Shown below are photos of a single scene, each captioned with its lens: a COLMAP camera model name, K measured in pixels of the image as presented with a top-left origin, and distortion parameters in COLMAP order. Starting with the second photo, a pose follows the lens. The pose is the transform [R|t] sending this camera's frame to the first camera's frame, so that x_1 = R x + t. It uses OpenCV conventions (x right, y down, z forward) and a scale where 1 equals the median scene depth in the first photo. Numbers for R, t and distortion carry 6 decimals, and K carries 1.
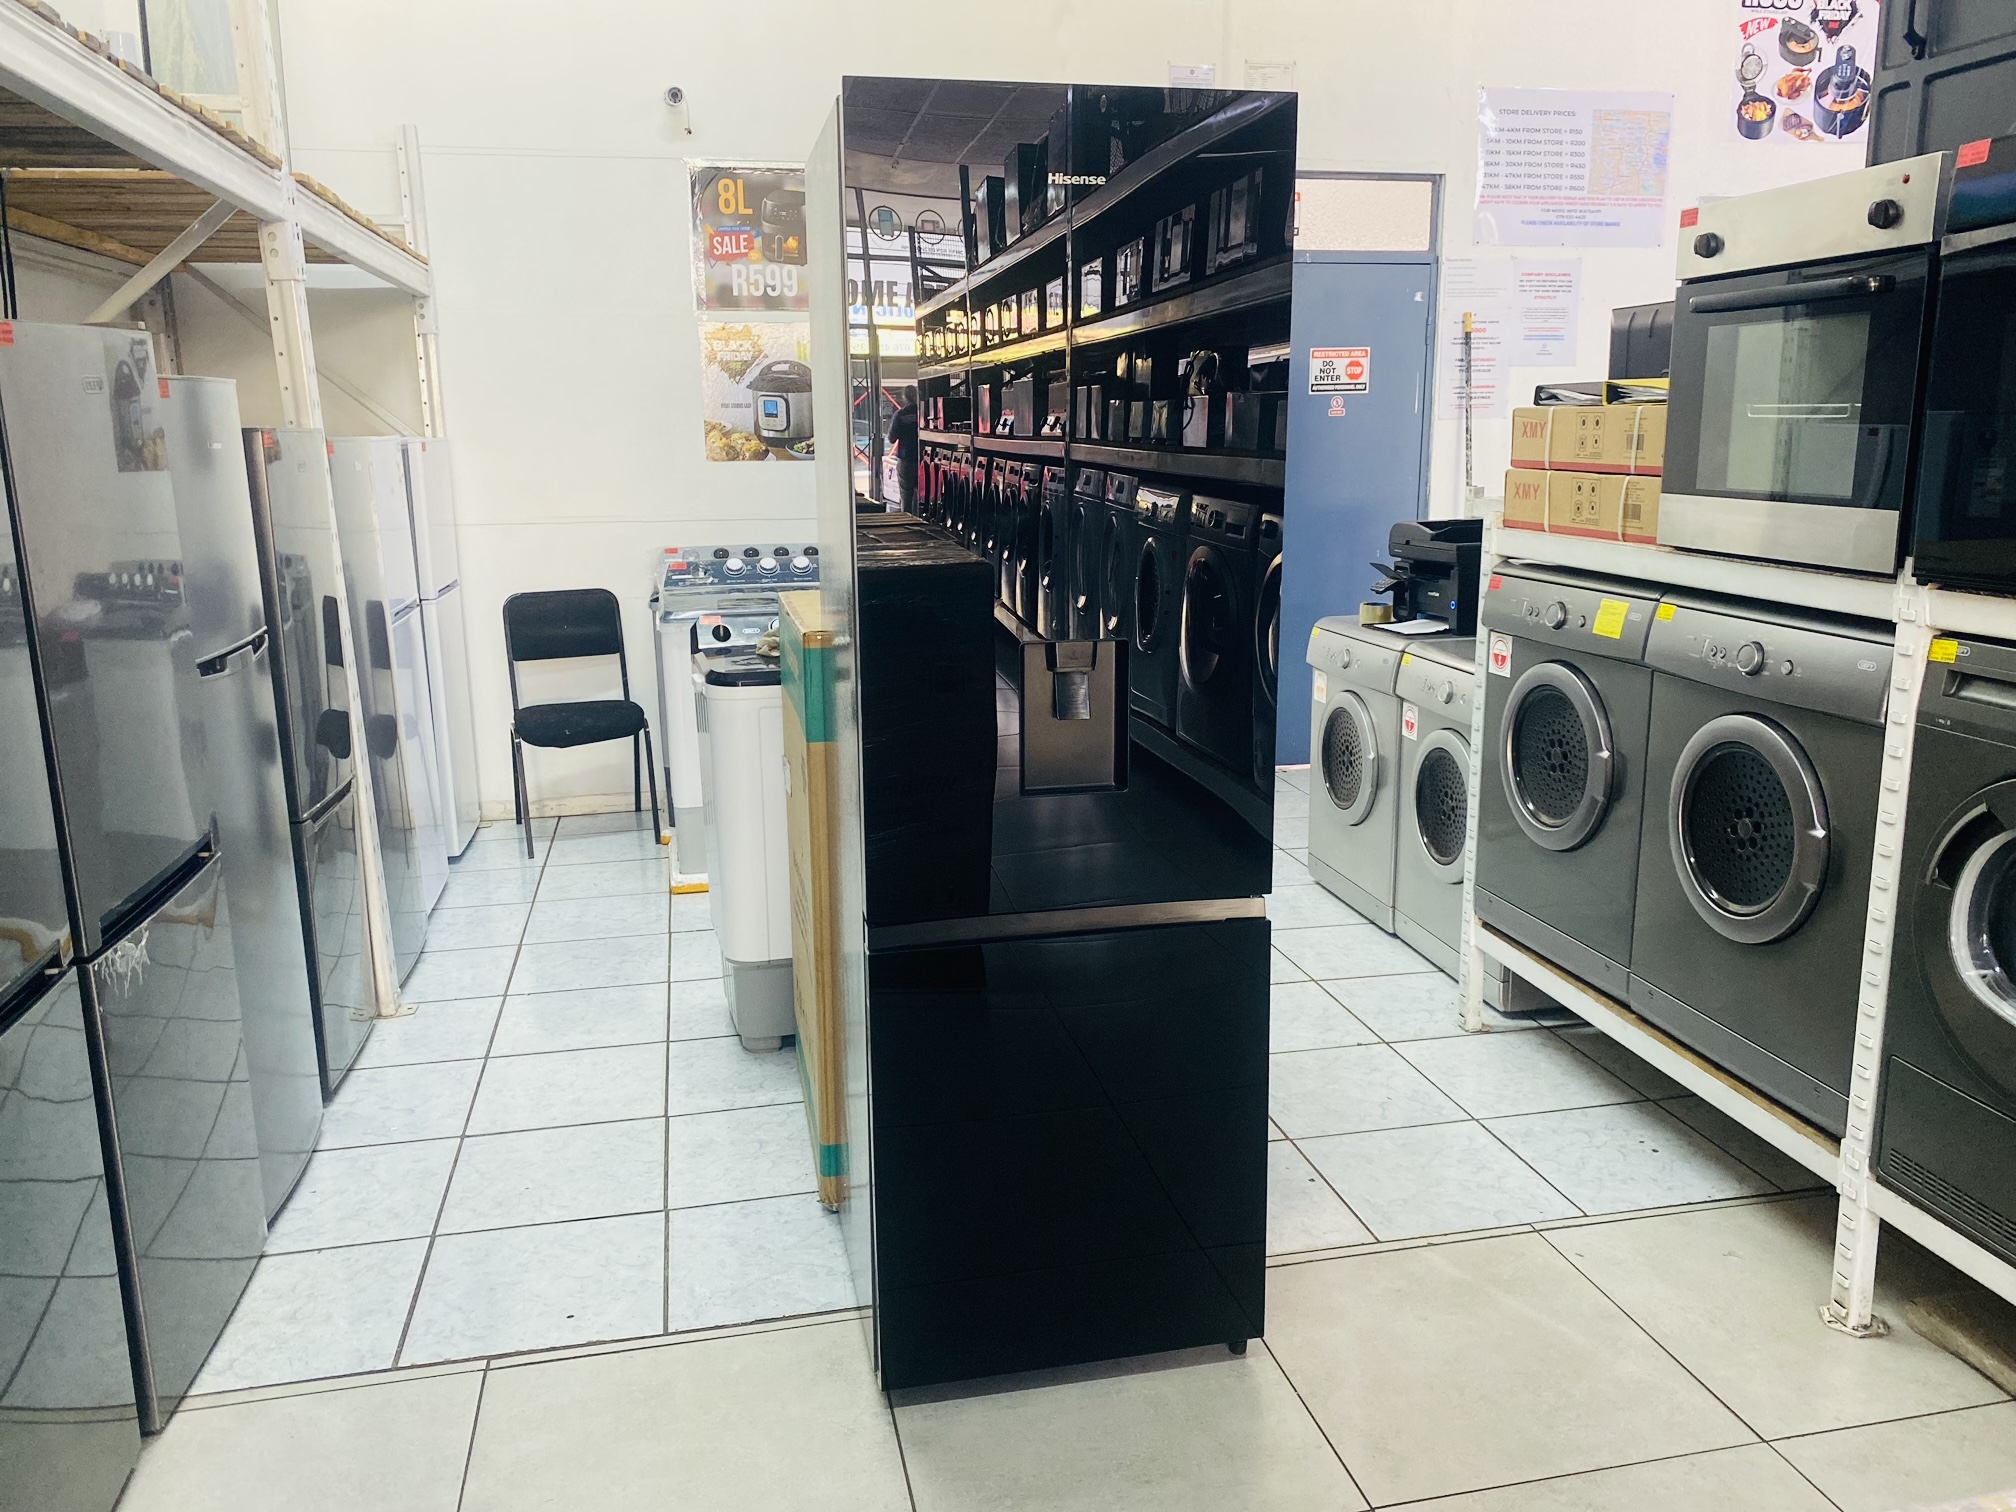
lens RADIAL K [[1537.8, 0, 1009.9], [0, 1537.8, 747.4], [0, 0, 1]] dist [0.017796, -0.016128]
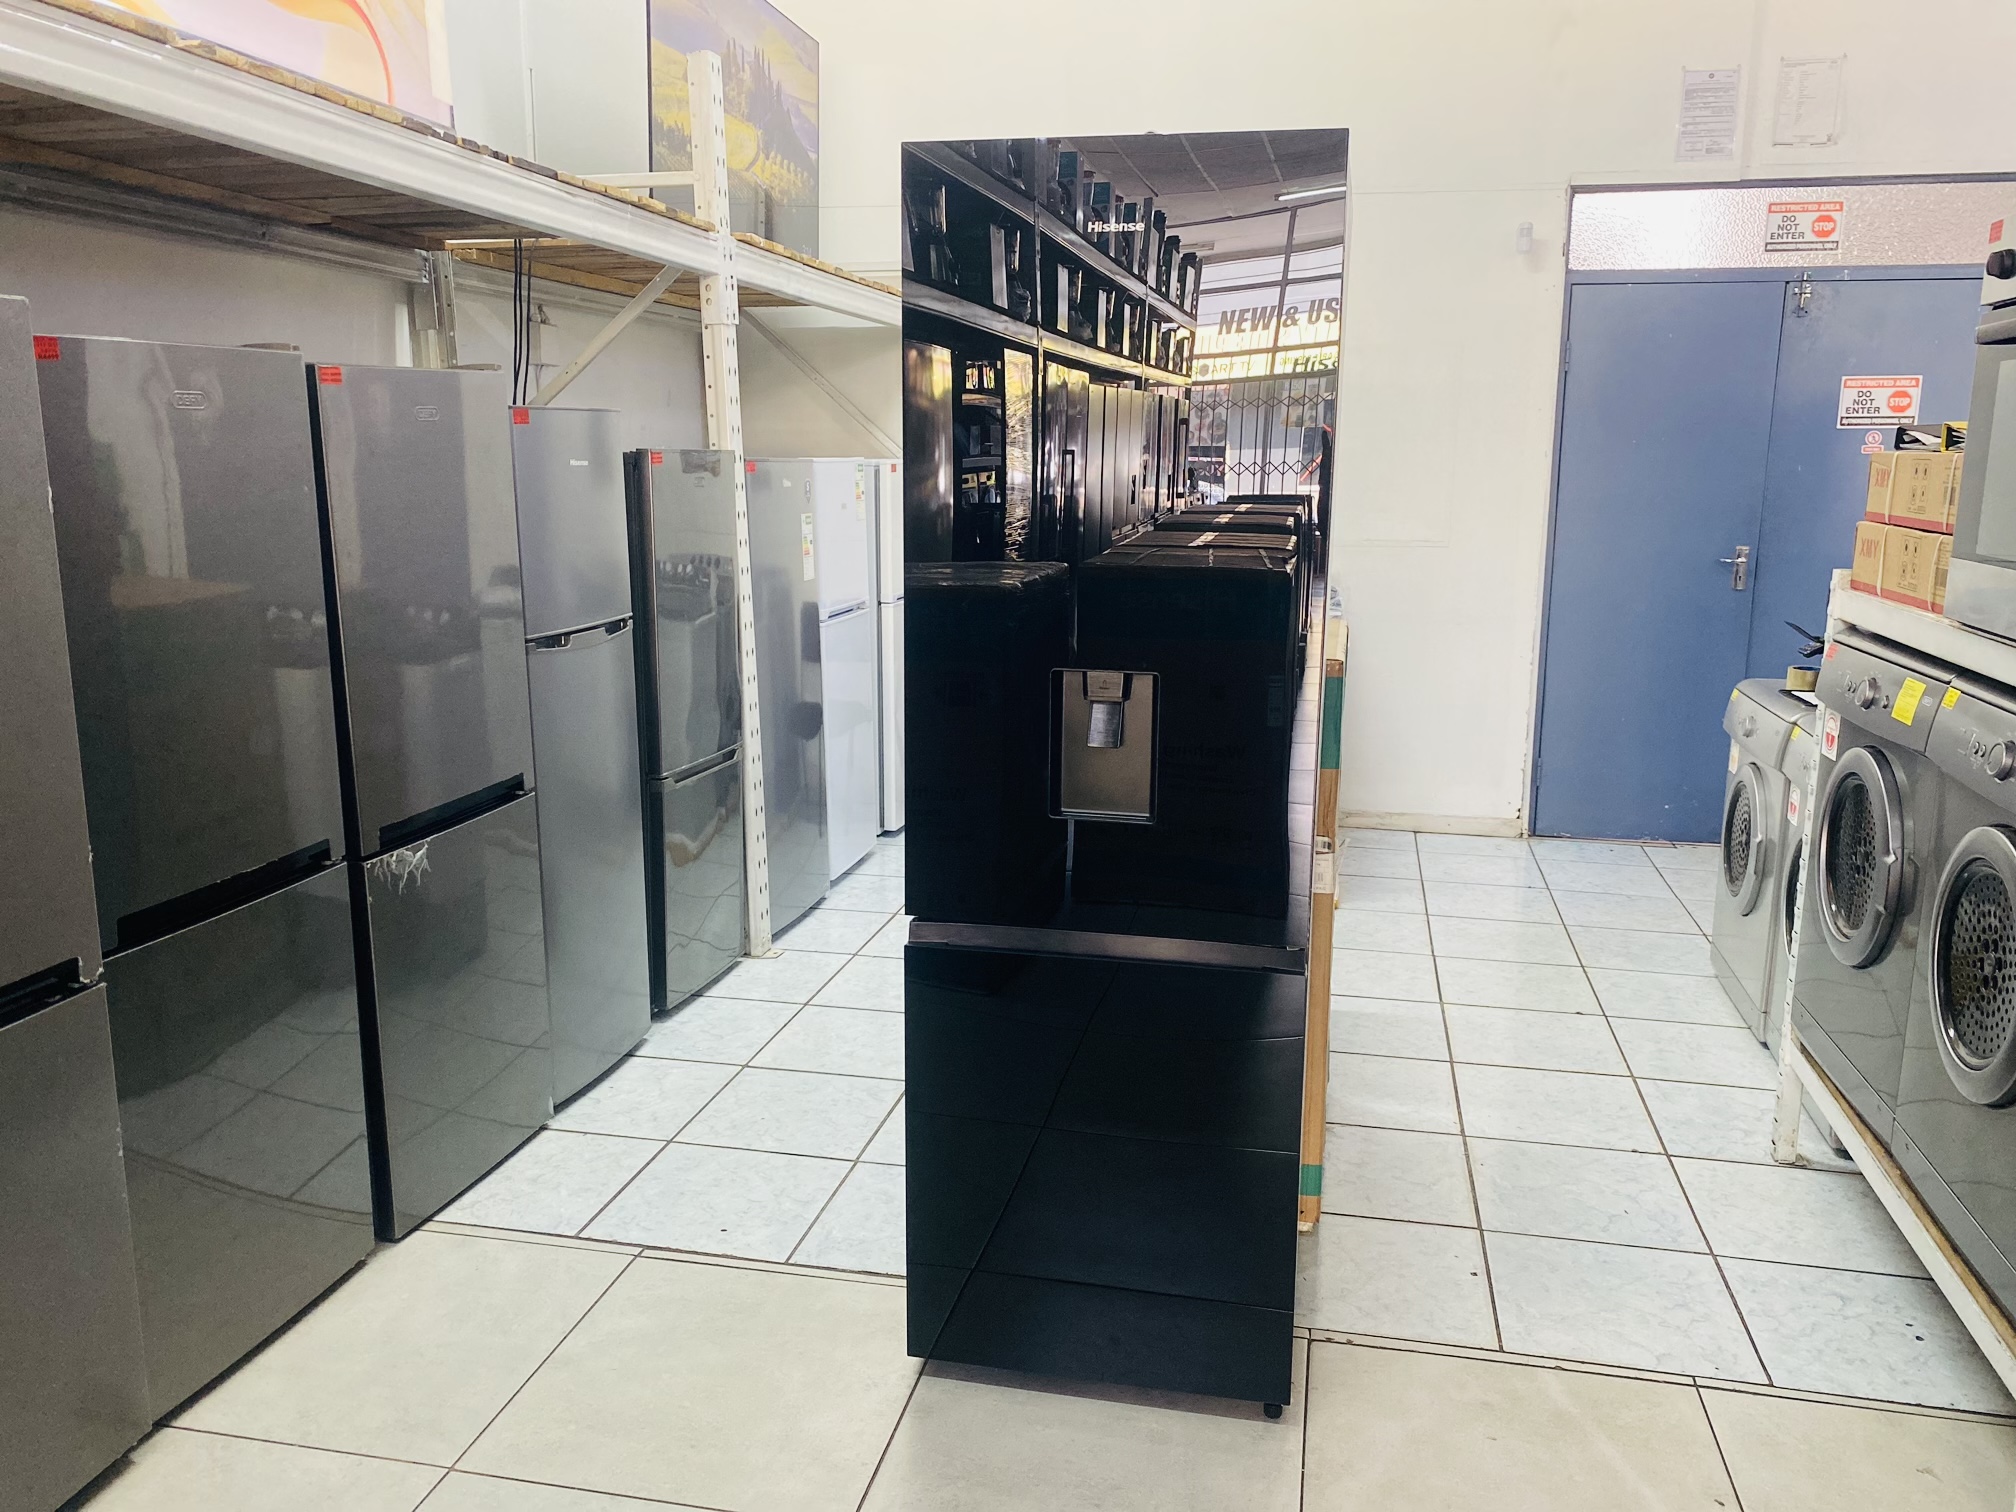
lens RADIAL K [[1537.8, 0, 1039.2], [0, 1537.8, 744.5], [0, 0, 1]] dist [0.017796, -0.016128]
pose [[0.911996, 0.096390, -0.398714, 0.283568], [-0.102431, 0.994721, 0.006181, -0.015427], [0.397205, 0.035204, 0.917055, 0.028111]]
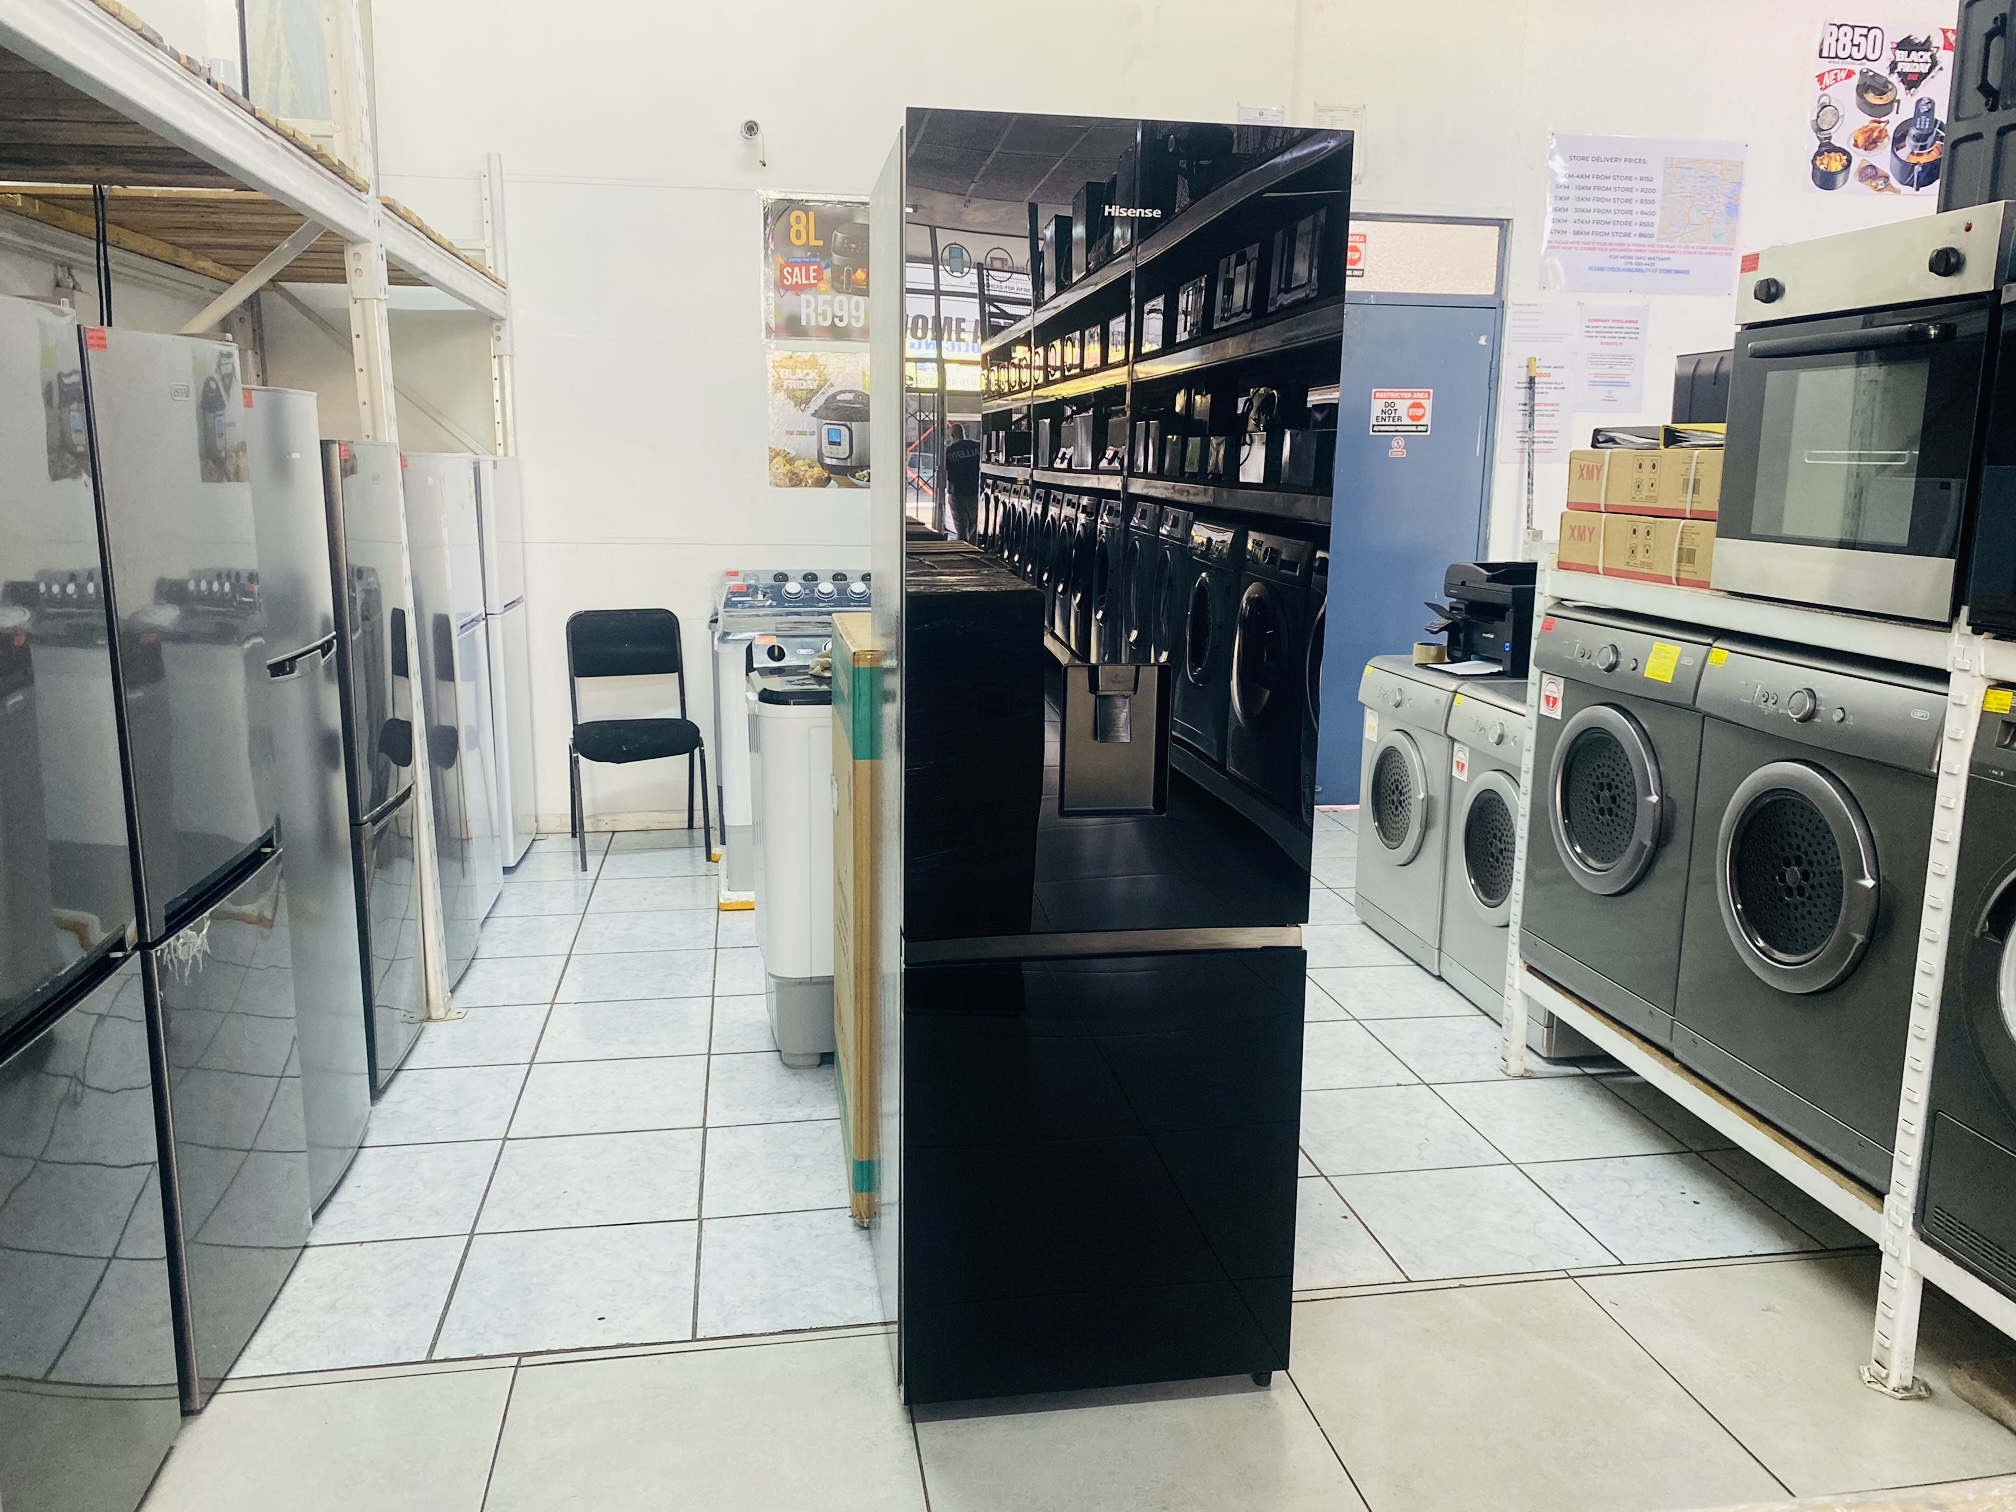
lens RADIAL K [[1537.8, 0, 1007.0], [0, 1537.8, 750.1], [0, 0, 1]] dist [0.017796, -0.016128]
pose [[0.998789, 0.031163, -0.038067, 0.006545], [-0.031956, 0.999281, -0.020423, 0.006607], [0.037403, 0.021615, 0.999066, -0.008281]]
